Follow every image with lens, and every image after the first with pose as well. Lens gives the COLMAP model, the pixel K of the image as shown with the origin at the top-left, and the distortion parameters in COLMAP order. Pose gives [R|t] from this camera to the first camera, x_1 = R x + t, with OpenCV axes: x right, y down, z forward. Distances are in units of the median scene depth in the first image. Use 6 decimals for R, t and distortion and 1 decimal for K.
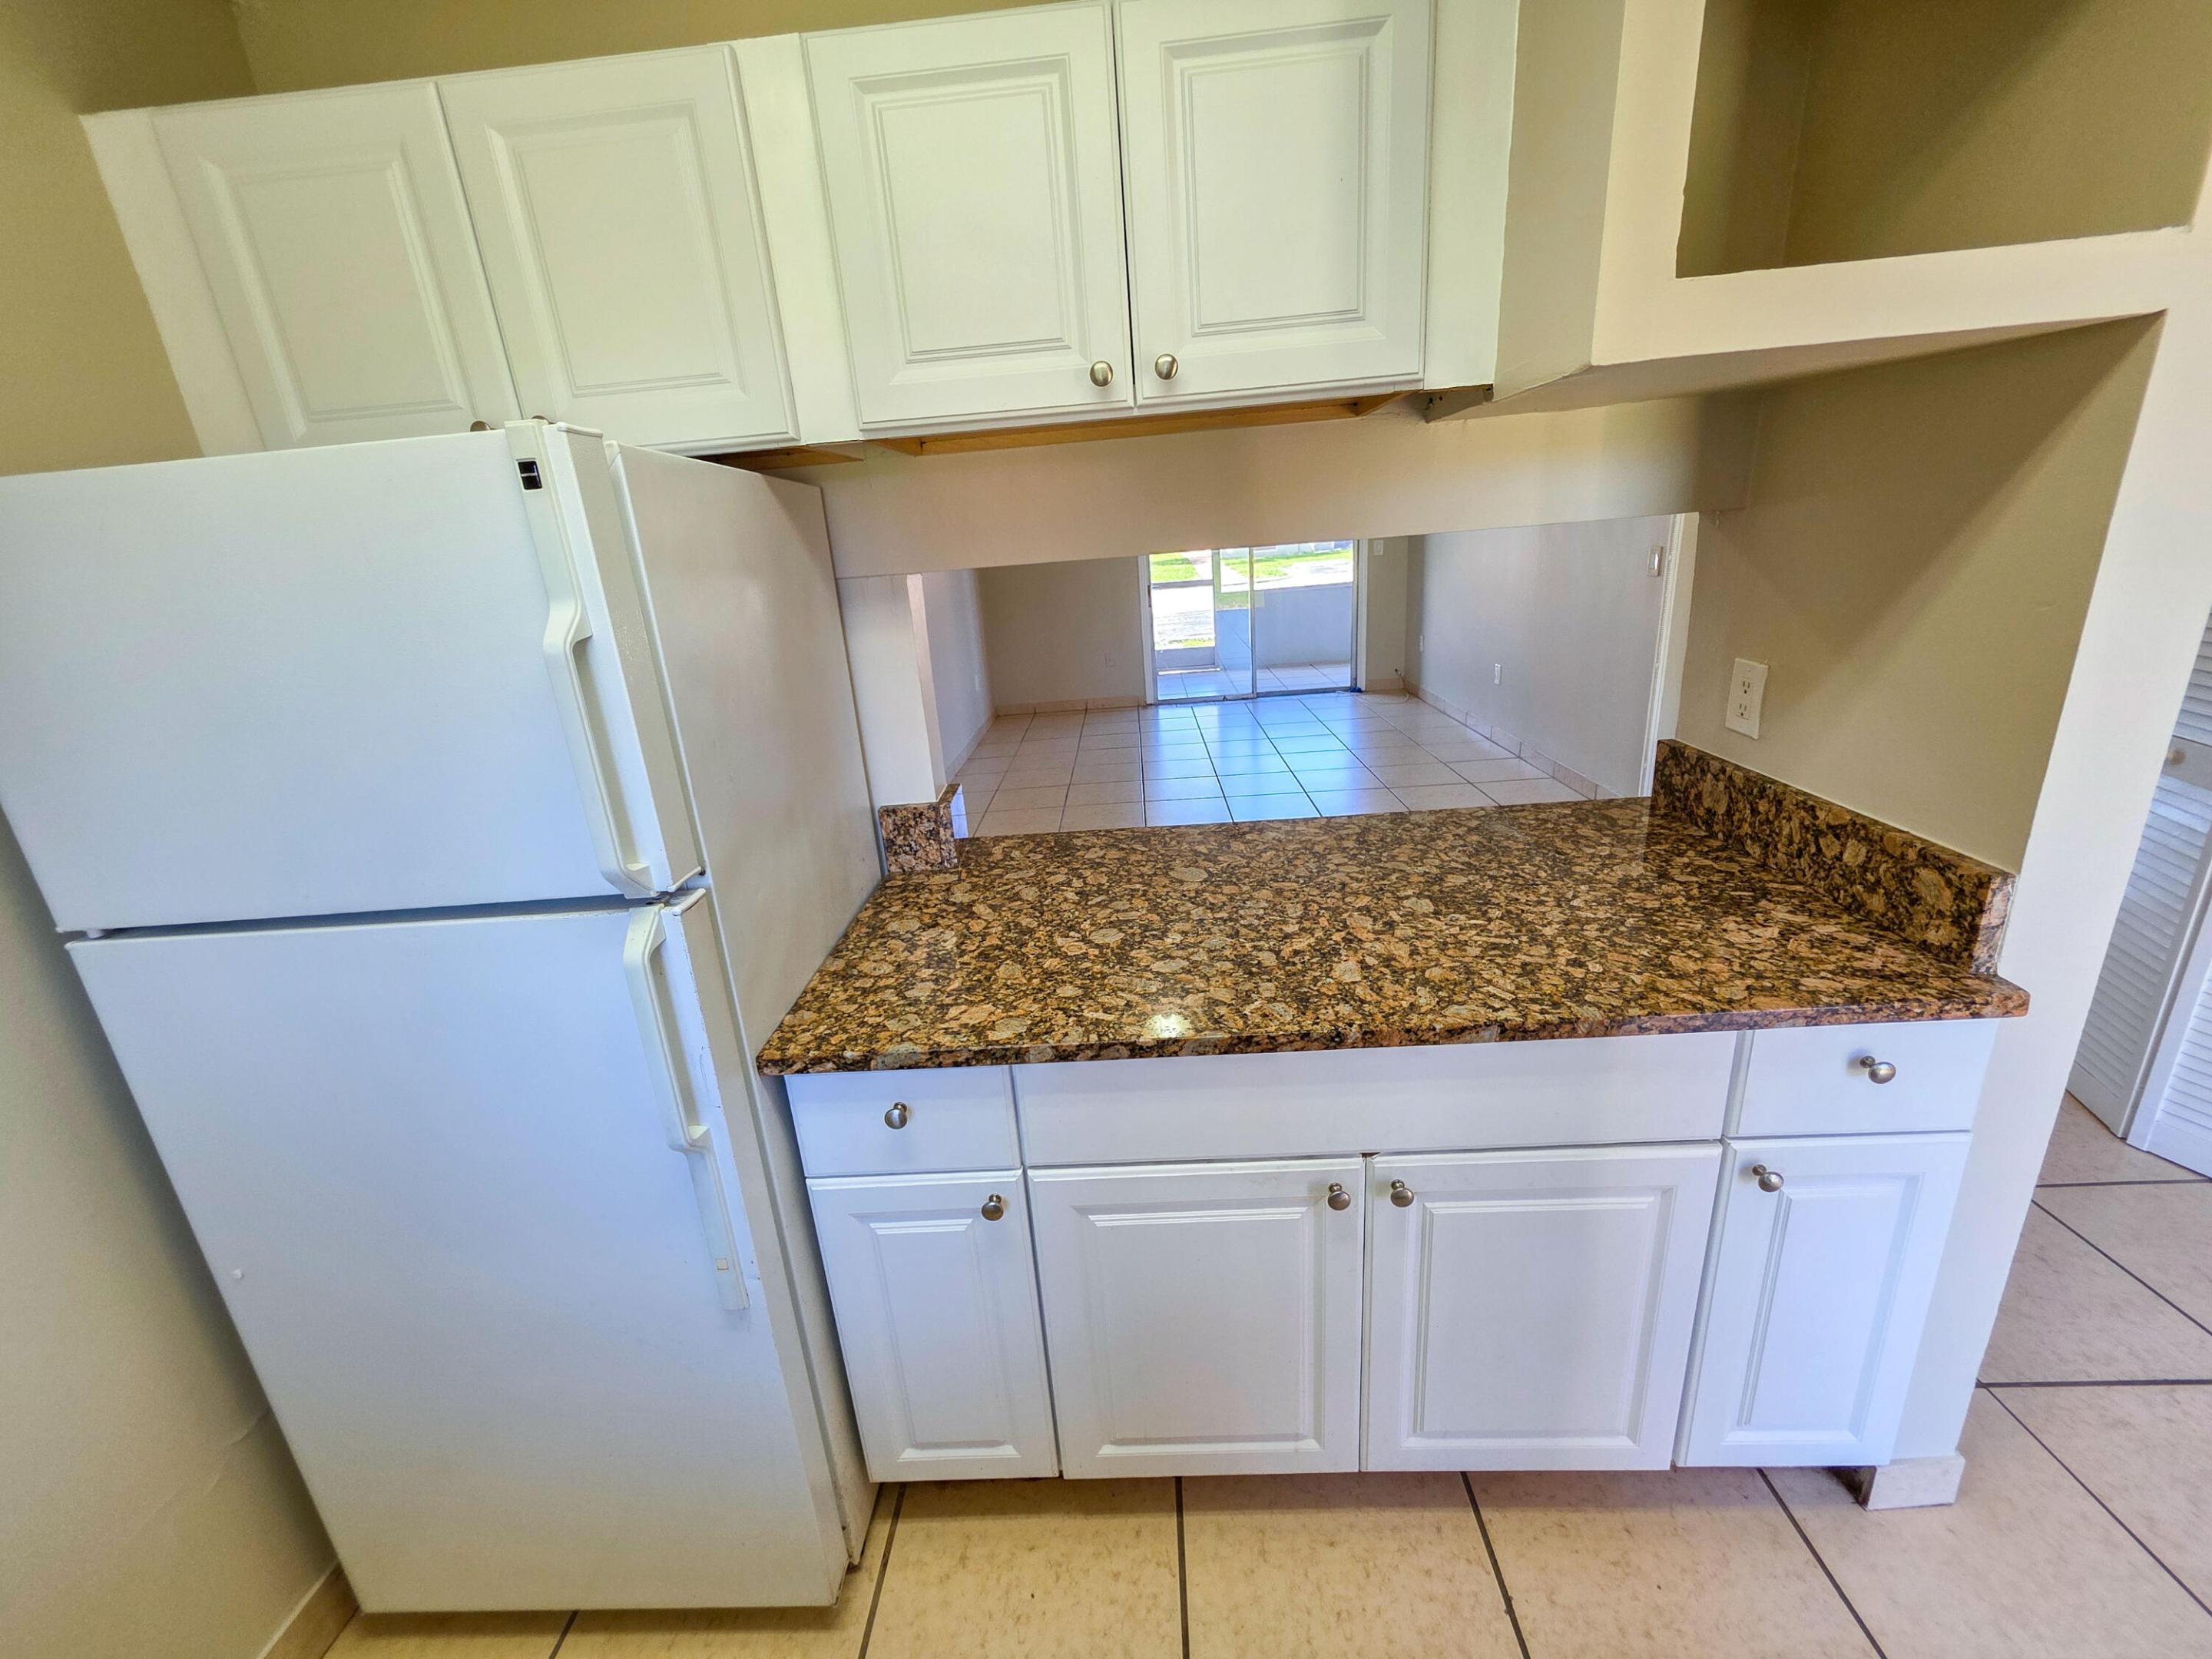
lens RADIAL K [[885.8, 0, 1107.9], [0, 885.8, 818.7], [0, 0, 1]] dist [0.001424, -0.000298]
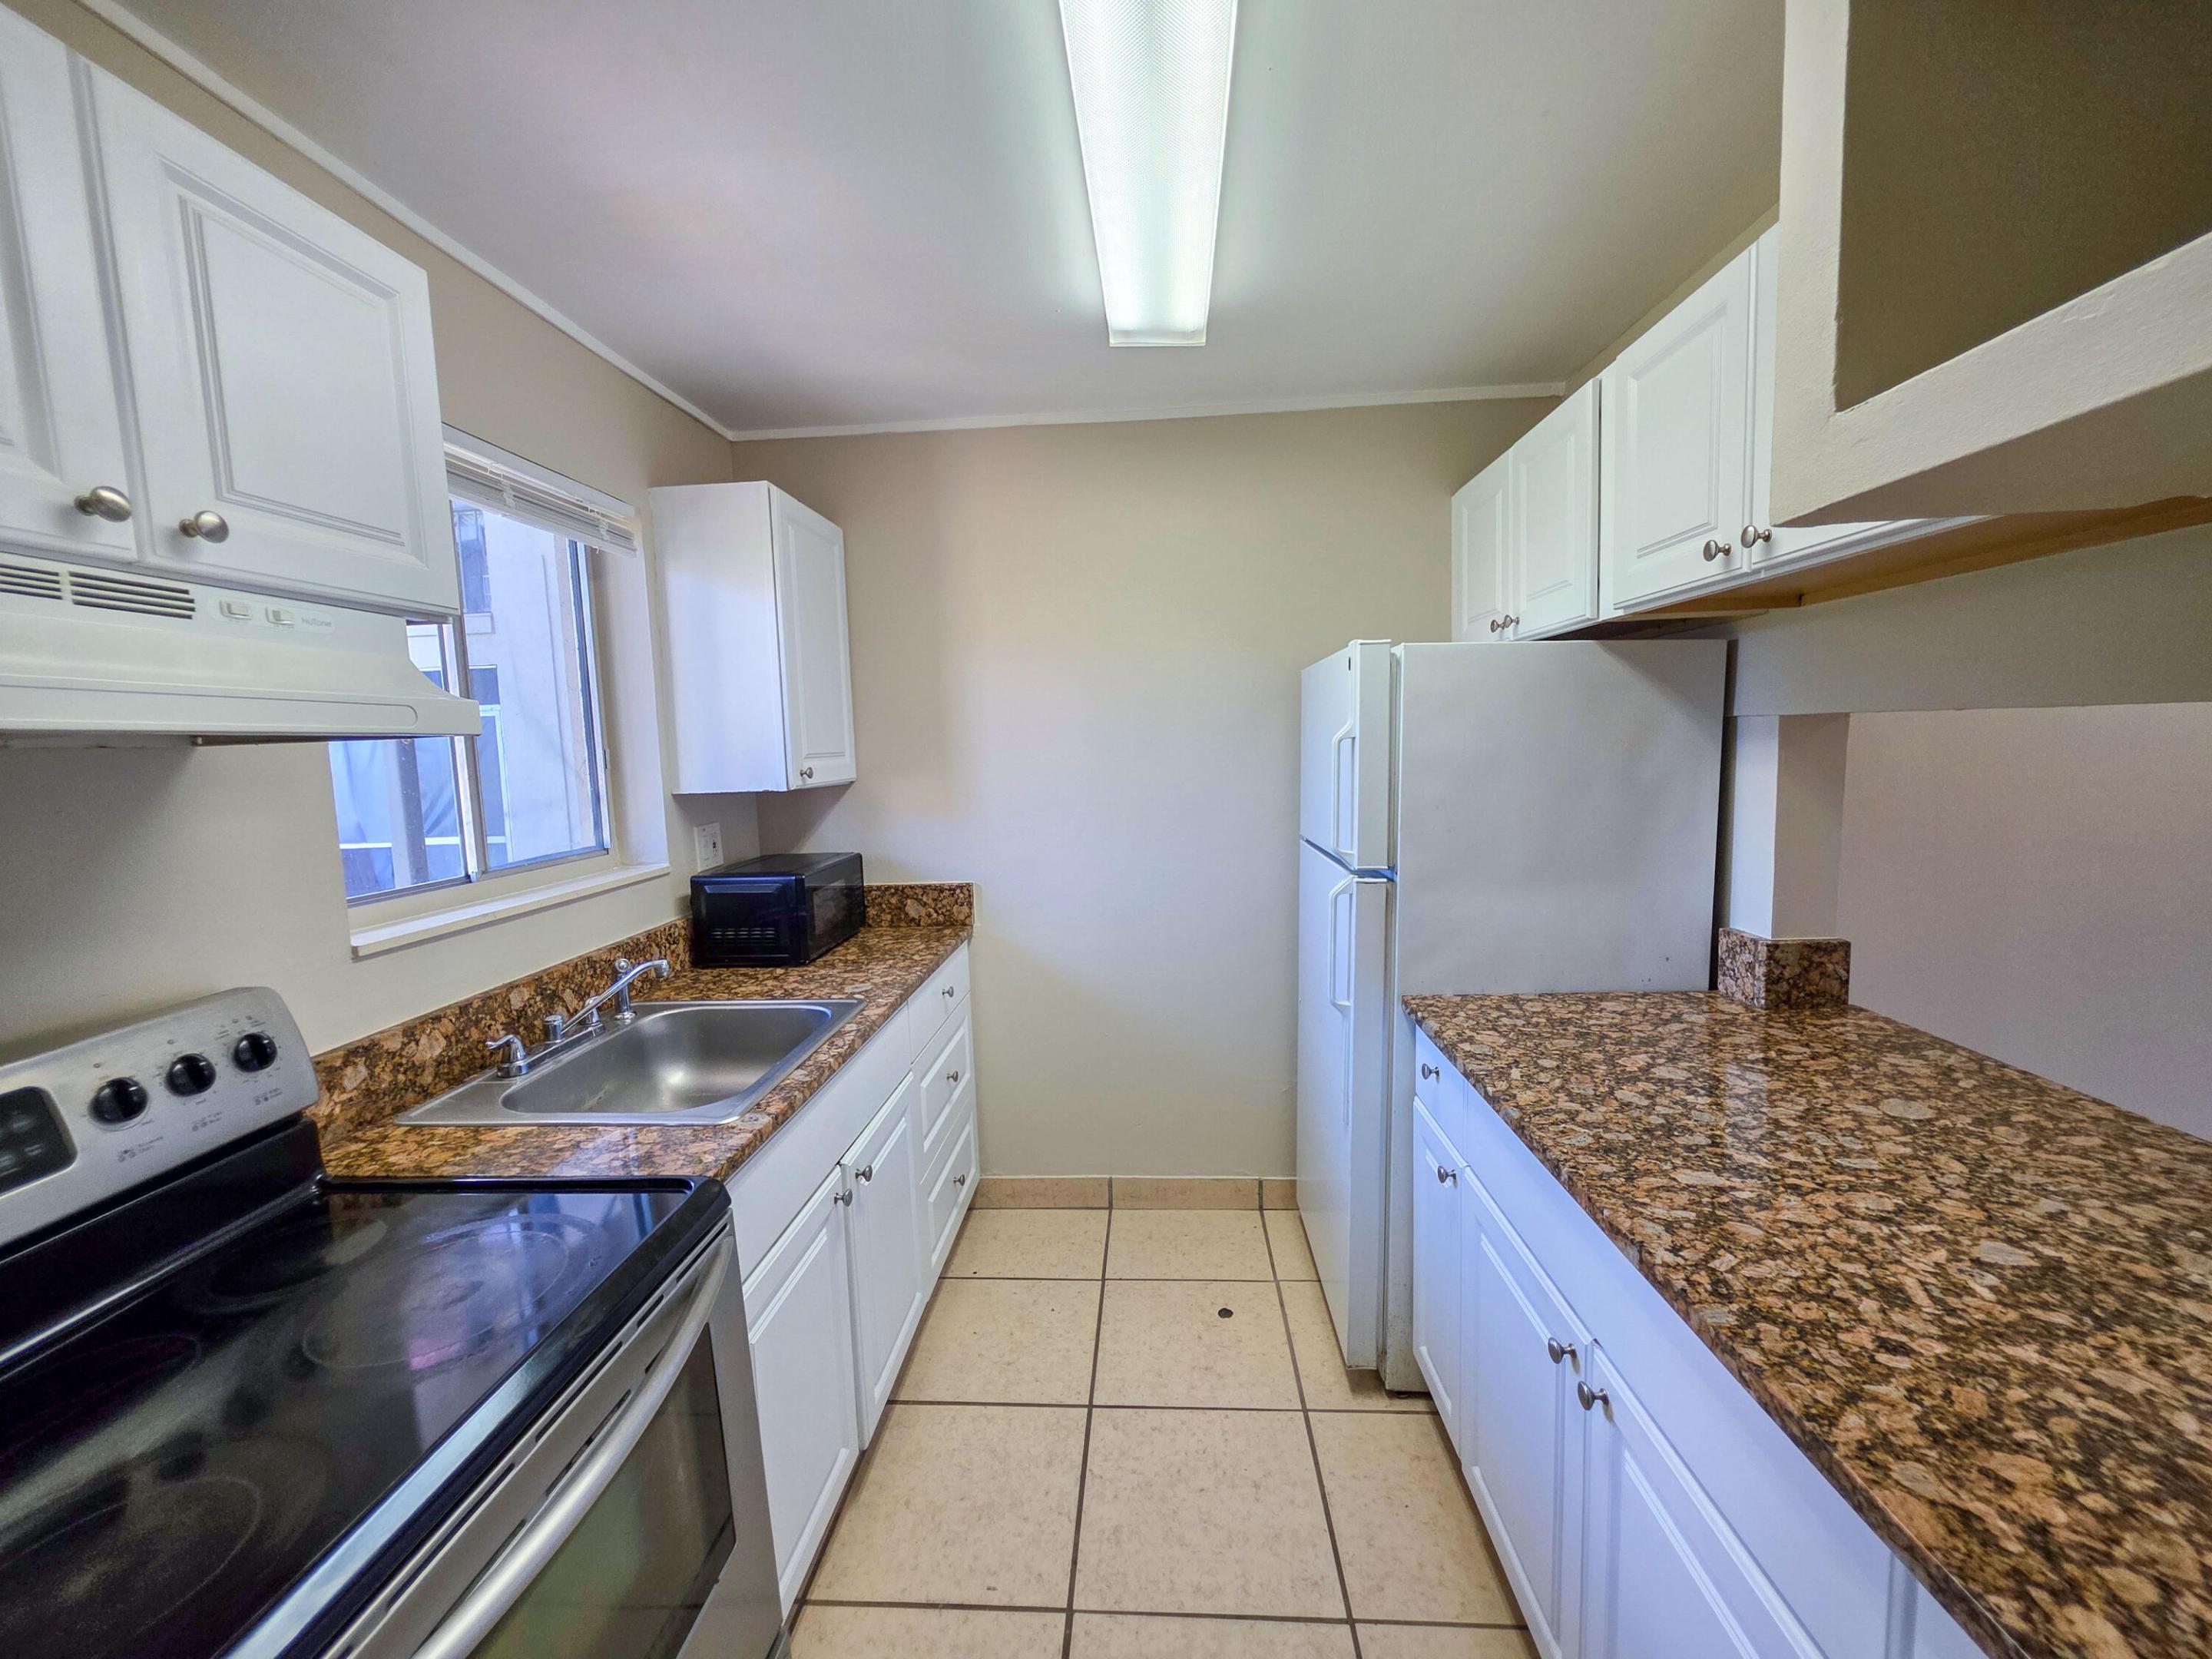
lens RADIAL K [[885.8, 0, 1103.1], [0, 885.8, 830.1], [0, 0, 1]] dist [0.001424, -0.000298]
pose [[-0.024603, 0.177418, -0.983828, 0.960305], [-0.274509, 0.945098, 0.177298, -0.130320], [0.961270, 0.274431, 0.025451, 0.275468]]
